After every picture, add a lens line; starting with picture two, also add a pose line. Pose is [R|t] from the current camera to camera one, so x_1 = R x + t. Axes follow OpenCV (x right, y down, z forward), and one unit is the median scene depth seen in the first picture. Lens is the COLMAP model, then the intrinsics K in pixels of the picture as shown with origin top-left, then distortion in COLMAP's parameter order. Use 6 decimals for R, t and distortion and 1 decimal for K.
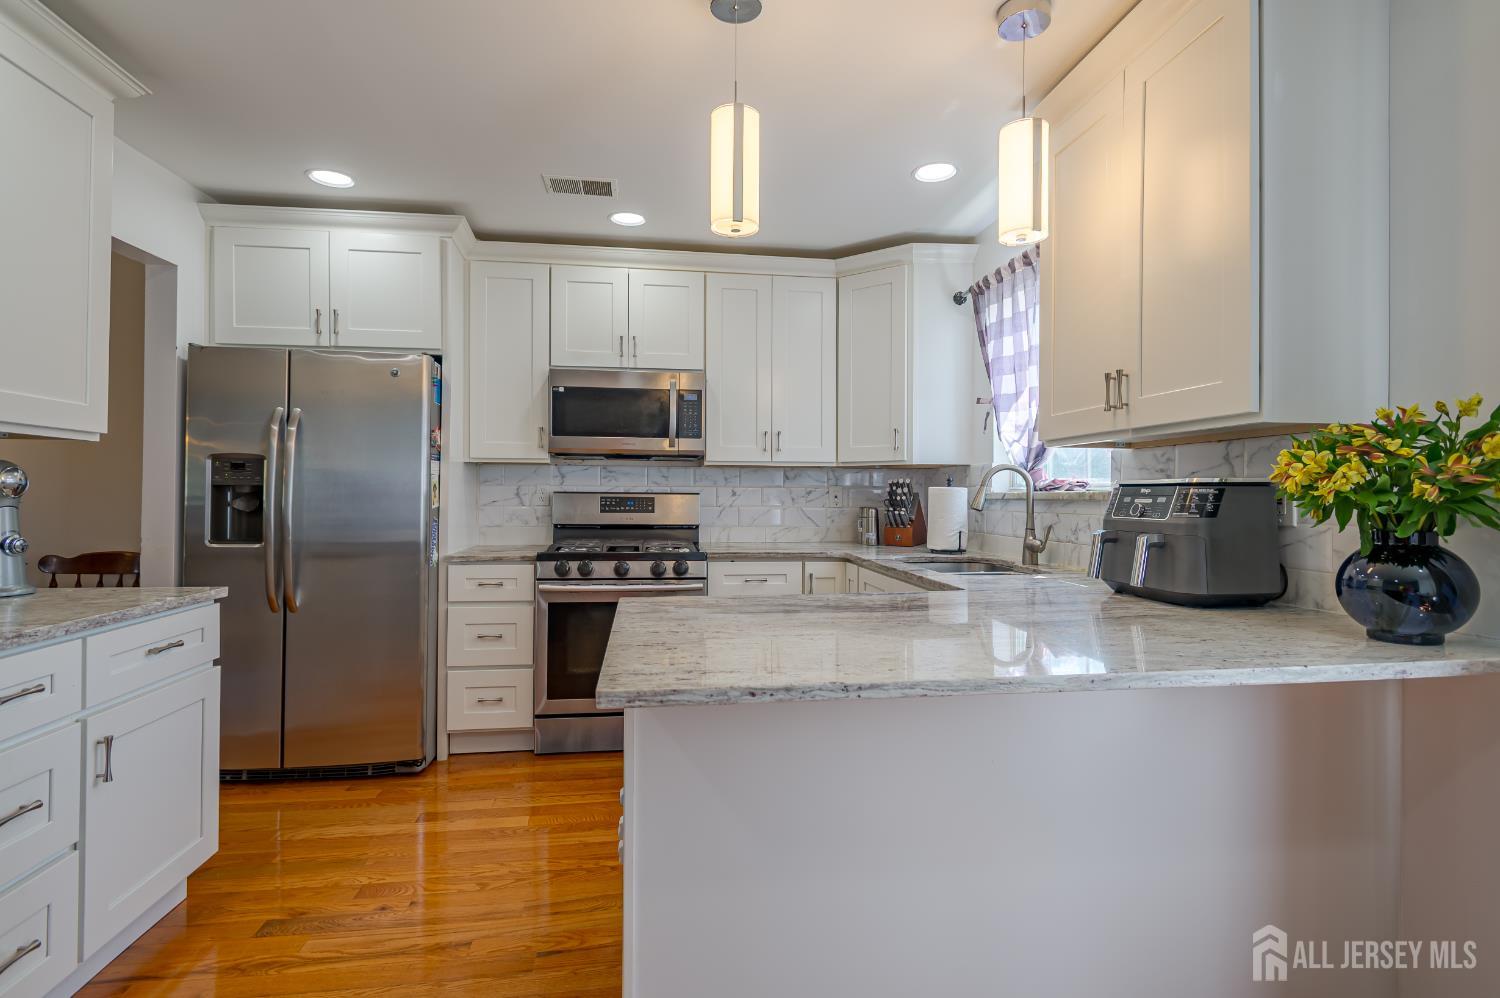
lens RADIAL K [[733.4, 0, 754.4], [0, 733.4, 495.5], [0, 0, 1]] dist [0.000984, 0.000138]
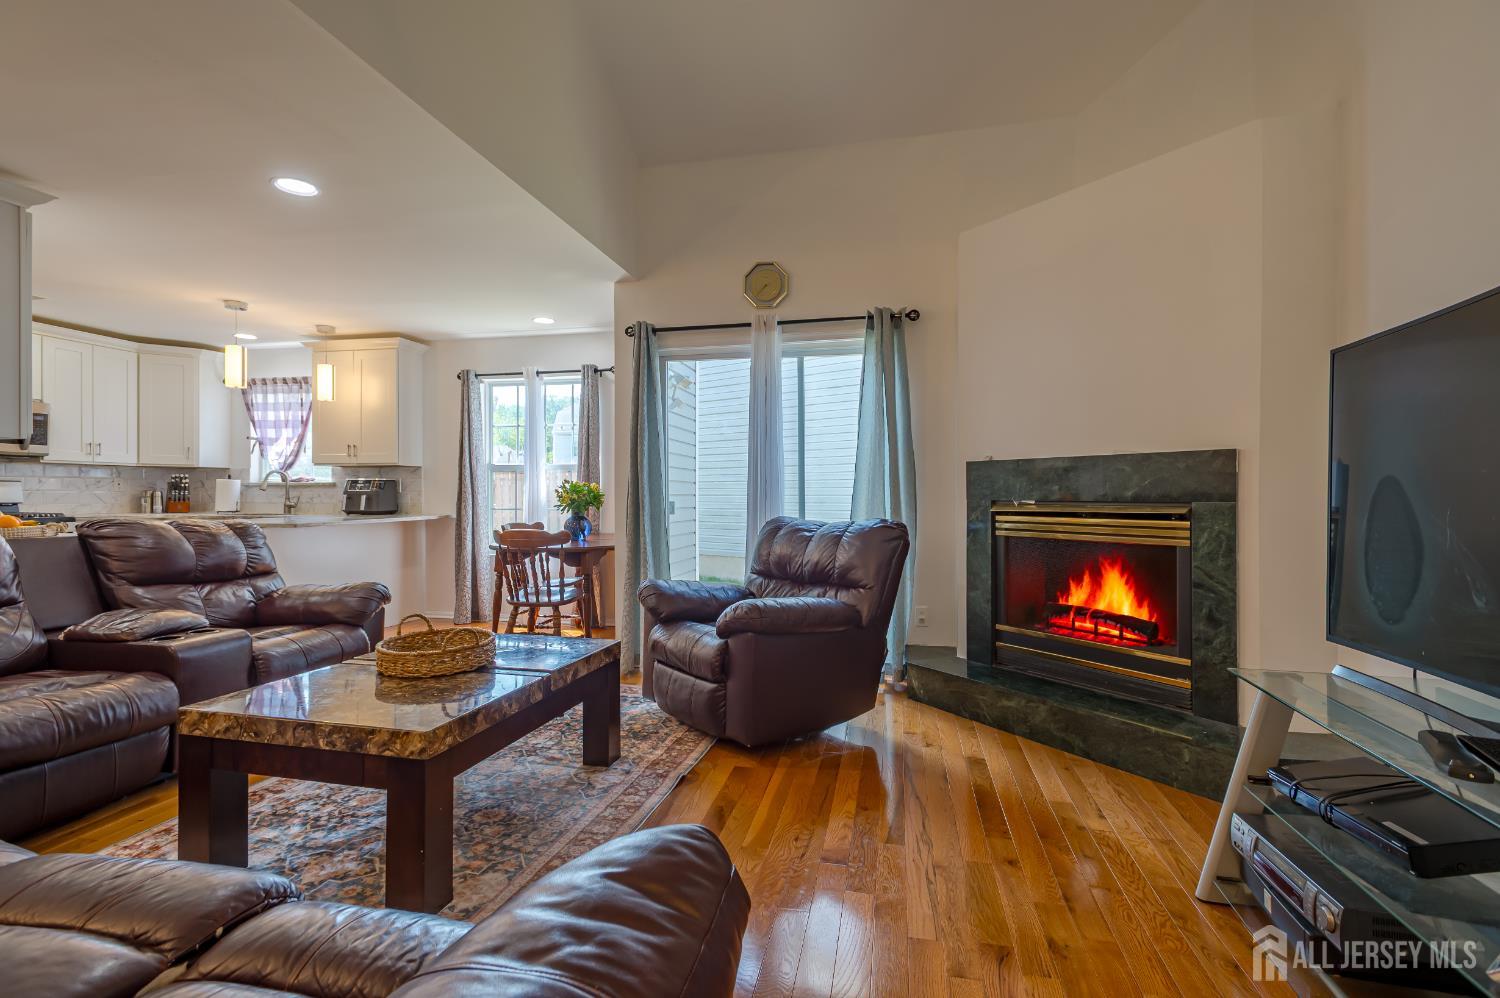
lens RADIAL K [[666.4, 0, 756.0], [0, 666.4, 501.9], [0, 0, 1]] dist [0.000338, 0.000067]
pose [[0.335207, -0.013162, 0.942053, -0.994861], [-0.000292, 0.999901, 0.014074, 0.023902], [-0.942144, -0.004993, 0.335170, -0.986058]]
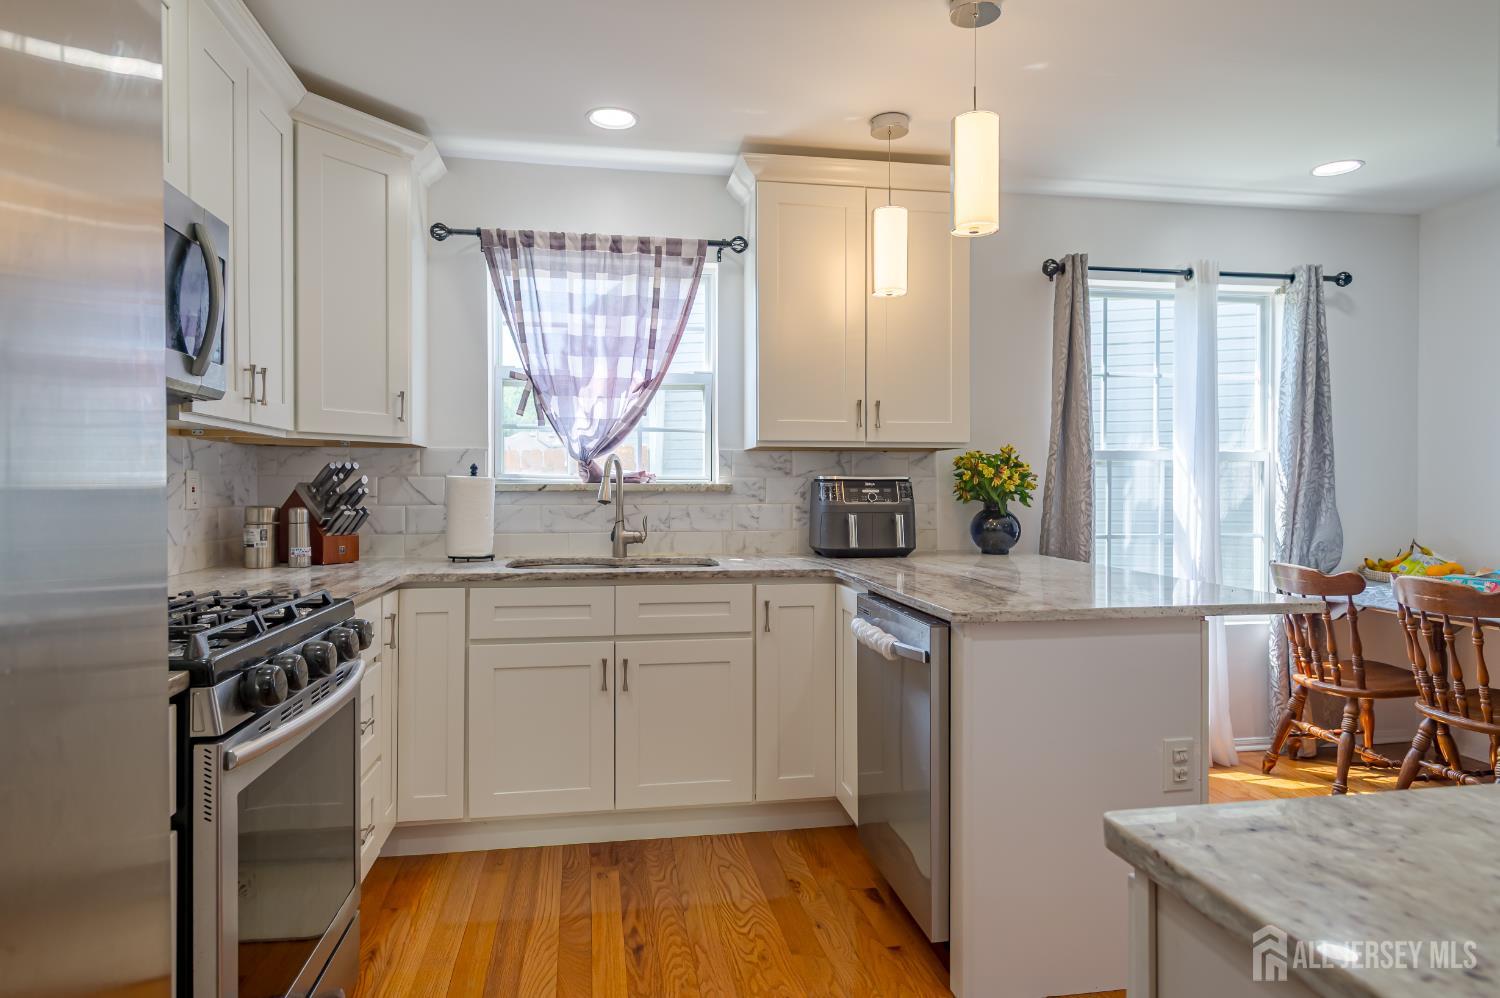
lens RADIAL K [[917.2, 0, 749.5], [0, 917.2, 495.4], [0, 0, 1]] dist [0.008039, 0.000957]
pose [[-0.033184, -0.011384, 0.999384, -0.767804], [-0.002999, 0.999932, 0.011290, -0.002903], [-0.999445, -0.002623, -0.033215, 0.773410]]
